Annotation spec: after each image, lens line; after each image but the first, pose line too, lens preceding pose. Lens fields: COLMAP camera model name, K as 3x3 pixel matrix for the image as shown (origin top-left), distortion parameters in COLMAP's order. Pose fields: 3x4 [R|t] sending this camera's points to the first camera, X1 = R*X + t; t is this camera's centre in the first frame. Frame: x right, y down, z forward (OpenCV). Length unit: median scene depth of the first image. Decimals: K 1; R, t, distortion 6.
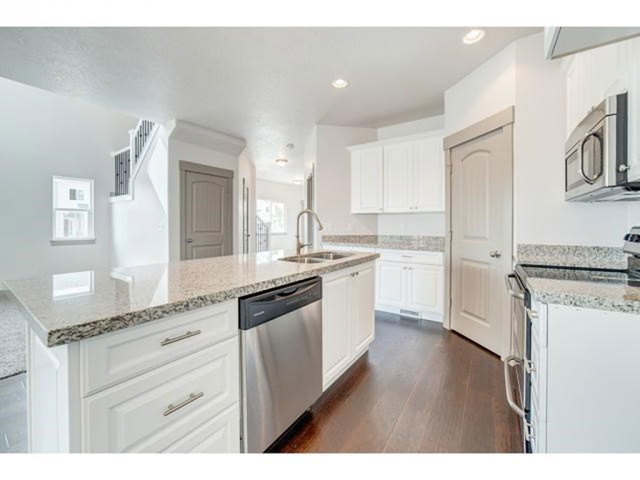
lens RADIAL K [[260.2, 0, 319.4], [0, 260.2, 225.3], [0, 0, 1]] dist [-0.000386, -0.000060]
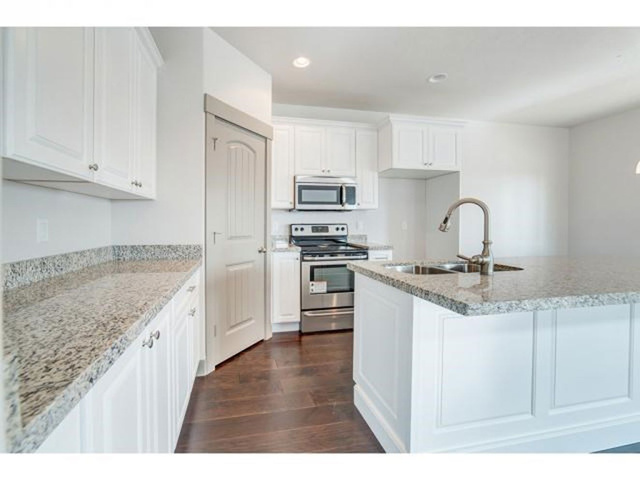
lens RADIAL K [[260.2, 0, 319.4], [0, 260.2, 225.3], [0, 0, 1]] dist [-0.000386, -0.000060]
pose [[-0.722229, -0.011554, 0.691557, -0.160501], [-0.002951, 0.999903, 0.013624, -0.005136], [-0.691647, 0.007799, -0.722193, 1.042985]]
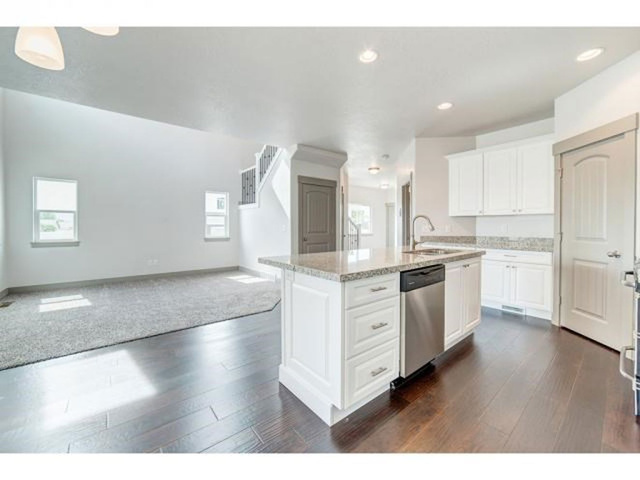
lens RADIAL K [[254.0, 0, 321.1], [0, 254.0, 228.5], [0, 0, 1]] dist [-0.000909, 0.005505]
pose [[0.959899, 0.001330, -0.280343, -0.106003], [0.000579, 0.999977, 0.006728, -0.000891], [0.280346, -0.006620, 0.959876, -0.202599]]
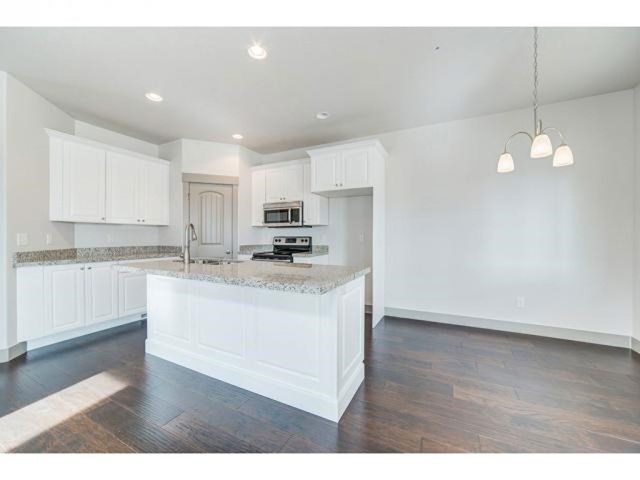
lens RADIAL K [[255.3, 0, 320.0], [0, 255.3, 240.0], [0, 0, 1]] dist [0.000208, 0.000043]
pose [[-0.140412, -0.015112, 0.989978, -0.781422], [0.001057, 0.999881, 0.015414, -0.000689], [-0.990093, 0.003211, -0.140379, 0.386598]]
